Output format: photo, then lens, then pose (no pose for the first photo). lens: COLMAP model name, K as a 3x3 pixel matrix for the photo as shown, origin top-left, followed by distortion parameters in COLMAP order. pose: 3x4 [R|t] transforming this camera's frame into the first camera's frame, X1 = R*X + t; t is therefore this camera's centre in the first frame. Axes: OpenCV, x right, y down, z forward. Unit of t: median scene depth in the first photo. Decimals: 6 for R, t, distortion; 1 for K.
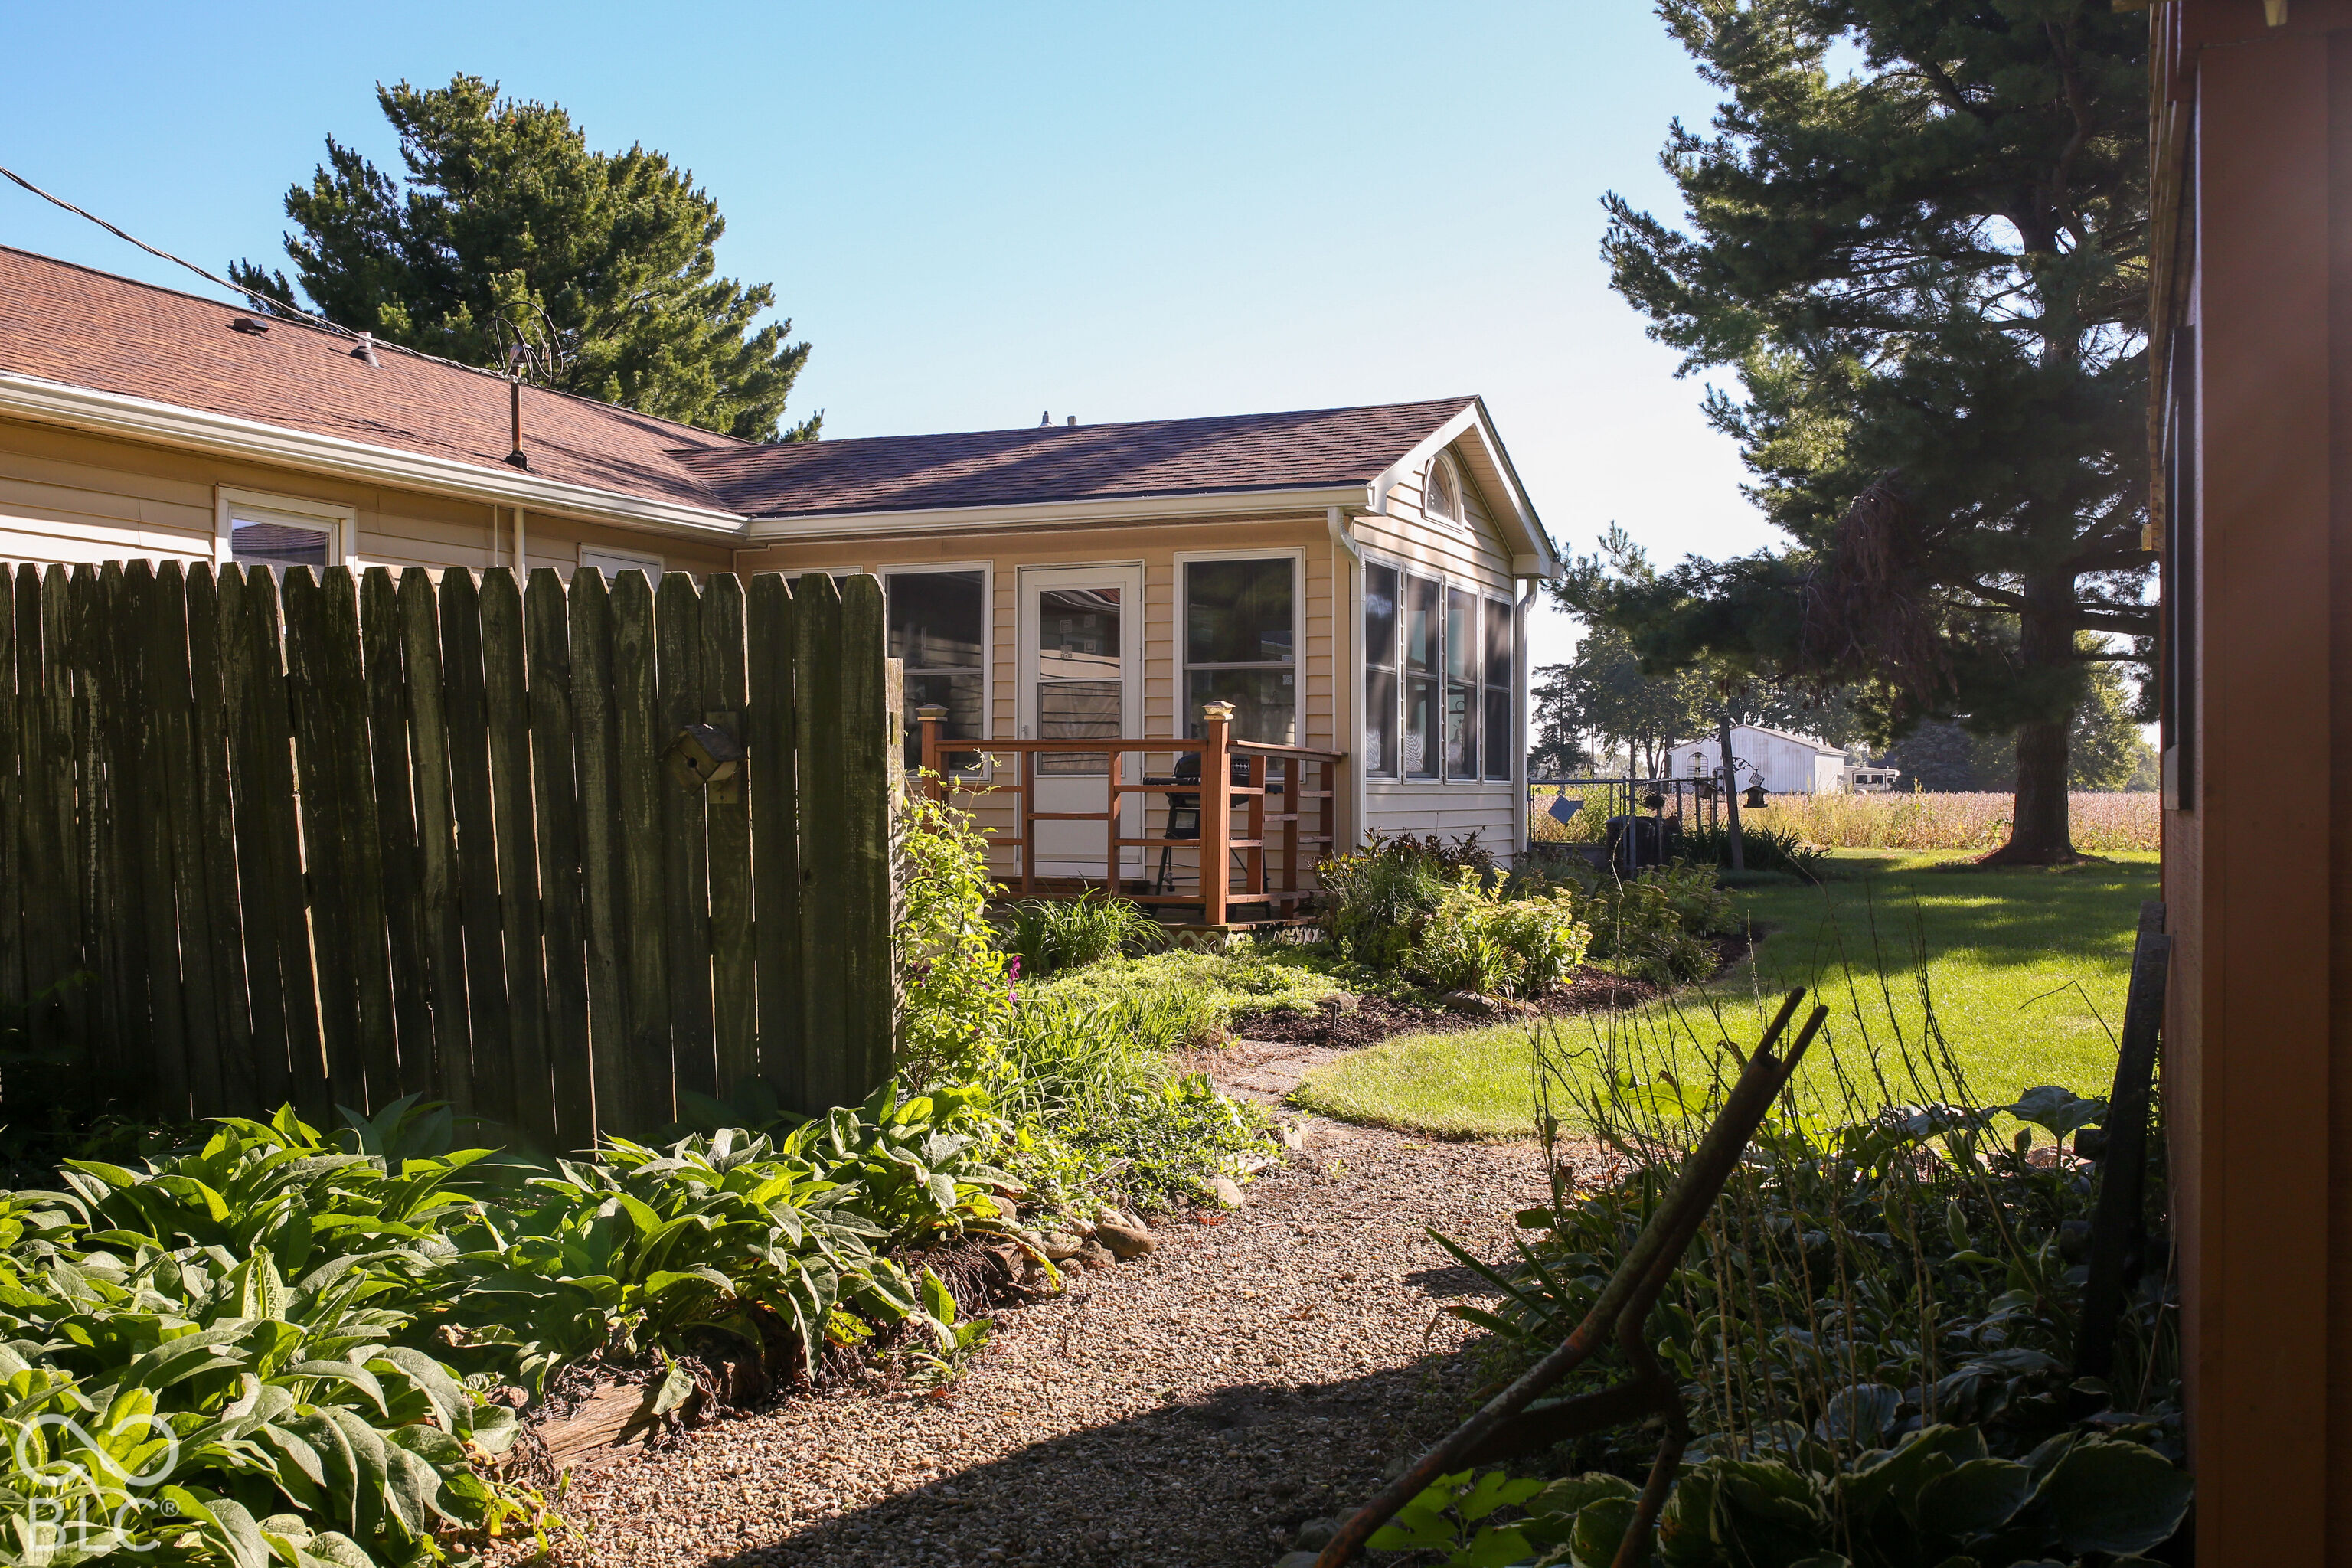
lens RADIAL K [[2200.2, 0, 1174.9], [0, 2200.2, 751.8], [0, 0, 1]] dist [-0.039349, 0.008674]
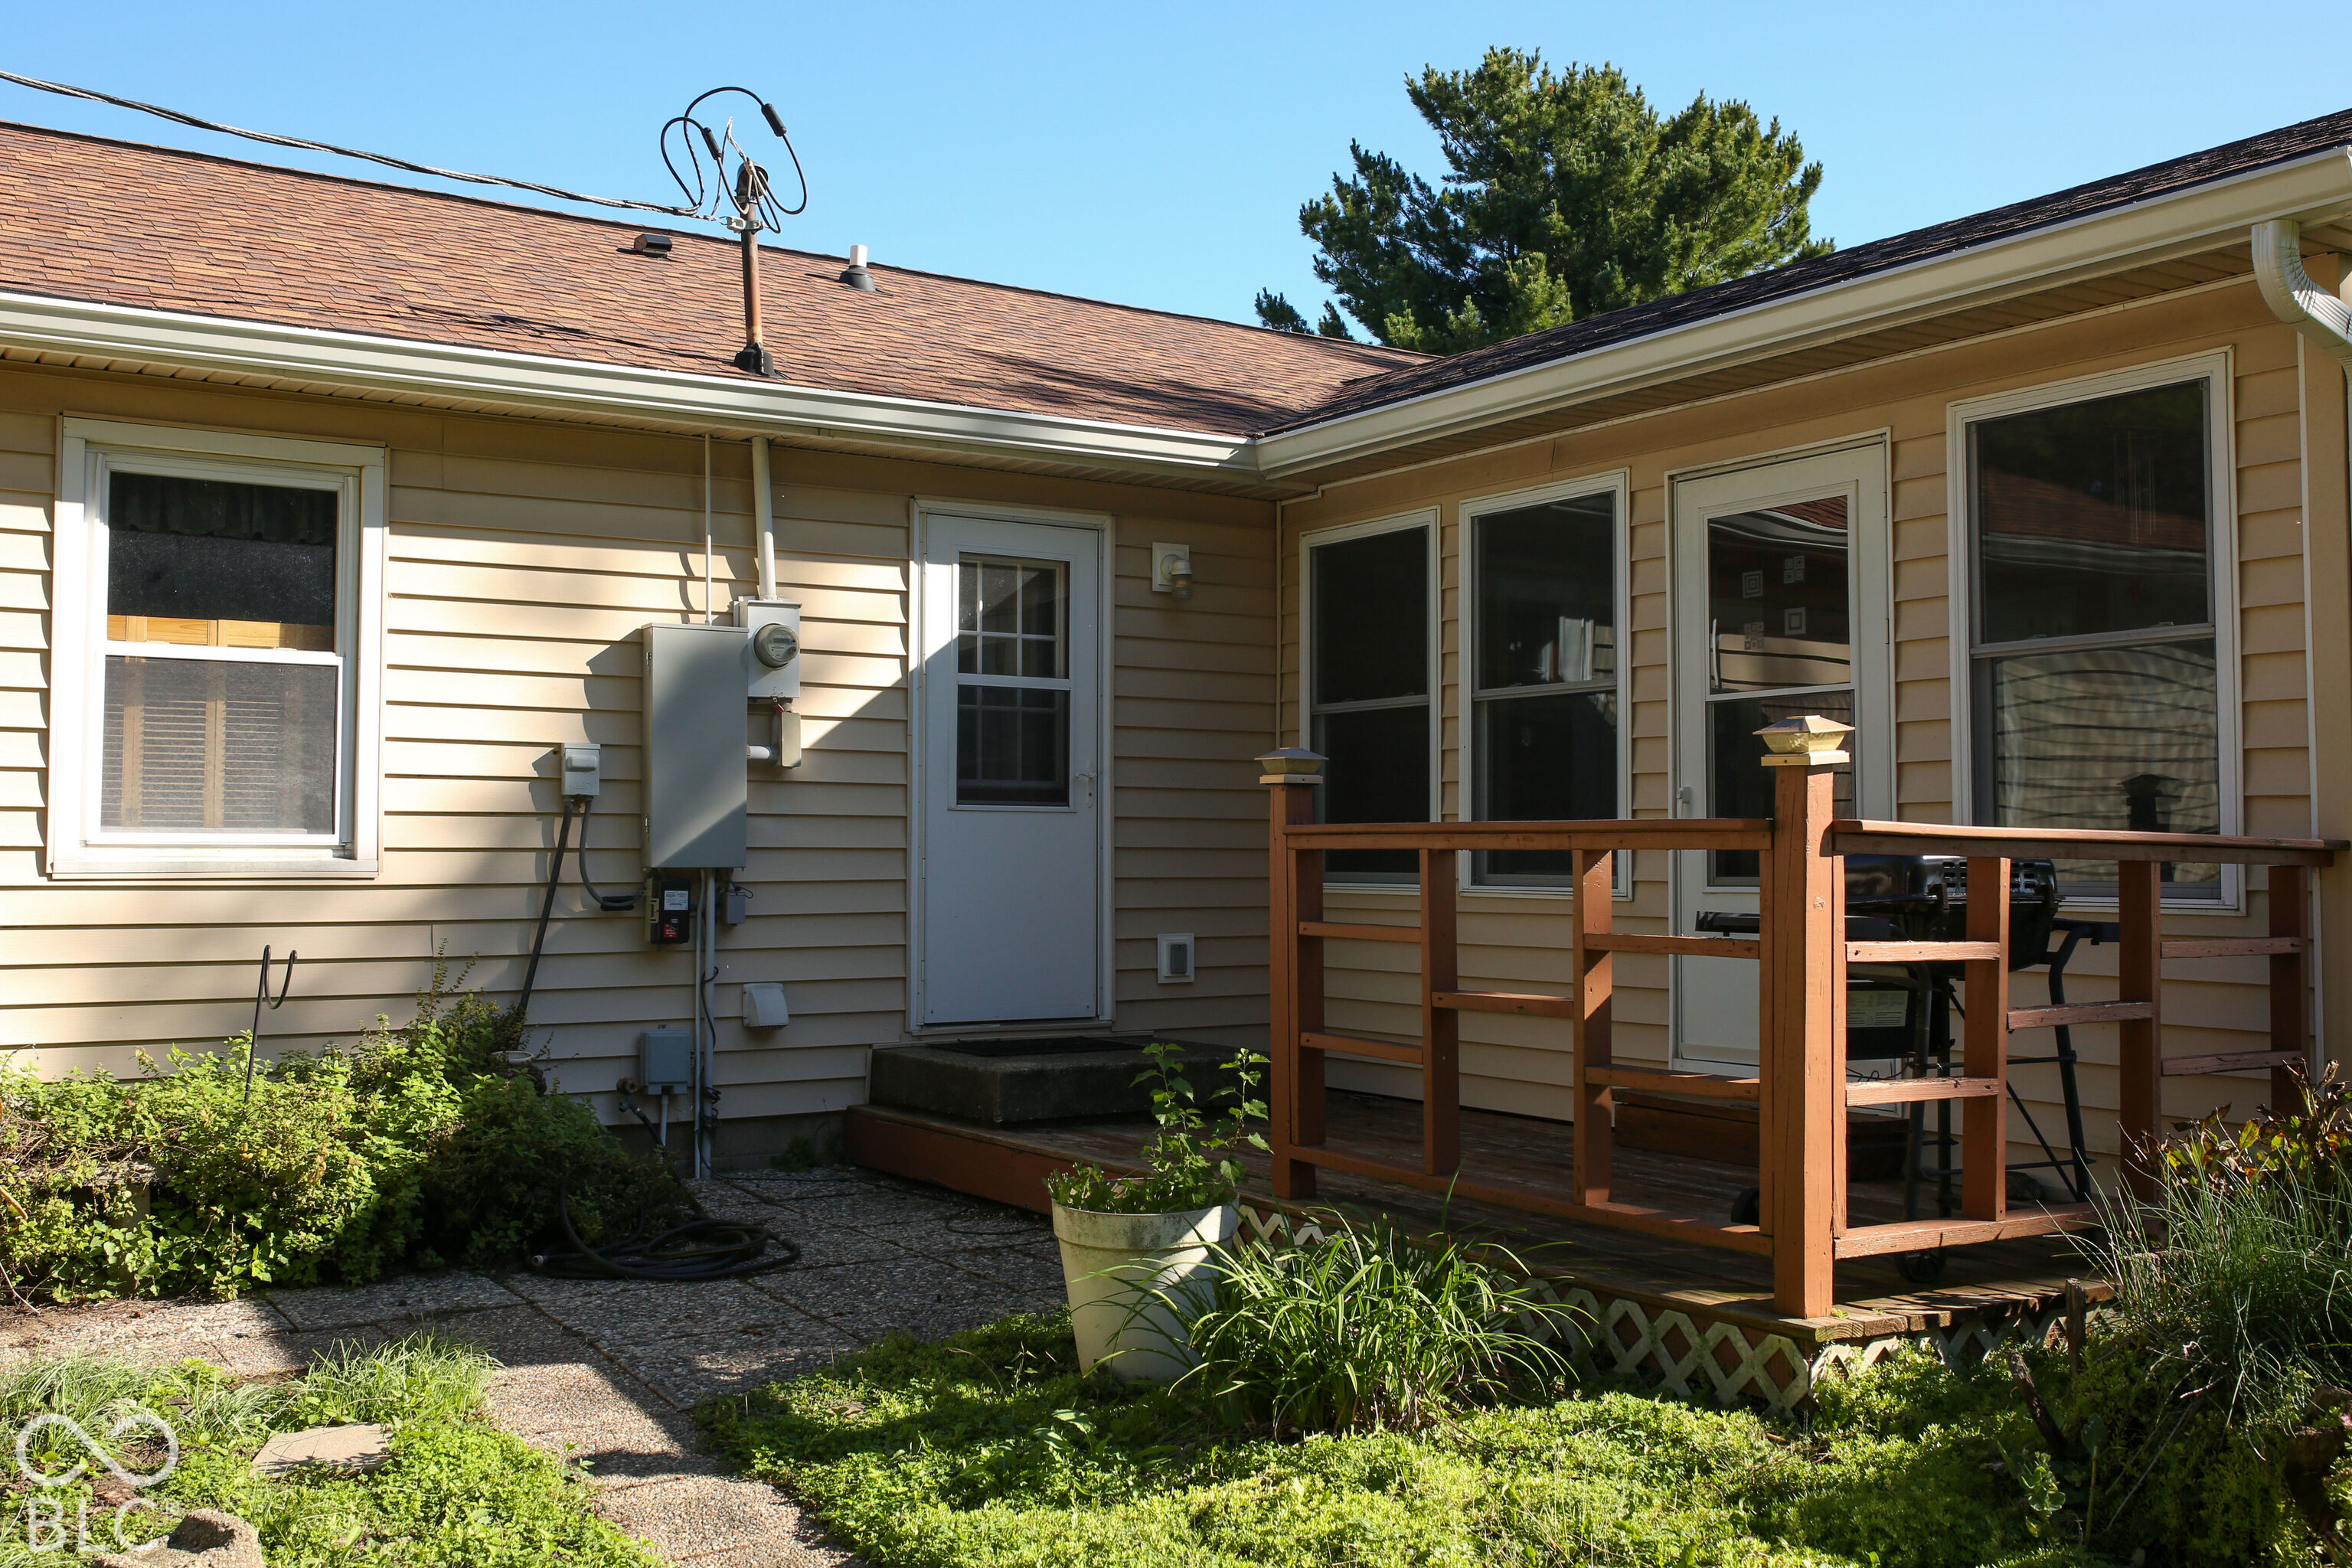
lens RADIAL K [[2200.2, 0, 1174.9], [0, 2200.2, 751.8], [0, 0, 1]] dist [-0.039349, 0.008674]
pose [[0.829556, -0.027043, -0.557769, 0.047681], [0.010019, 0.999387, -0.033553, -0.001851], [0.558334, 0.022246, 0.829318, 0.215509]]
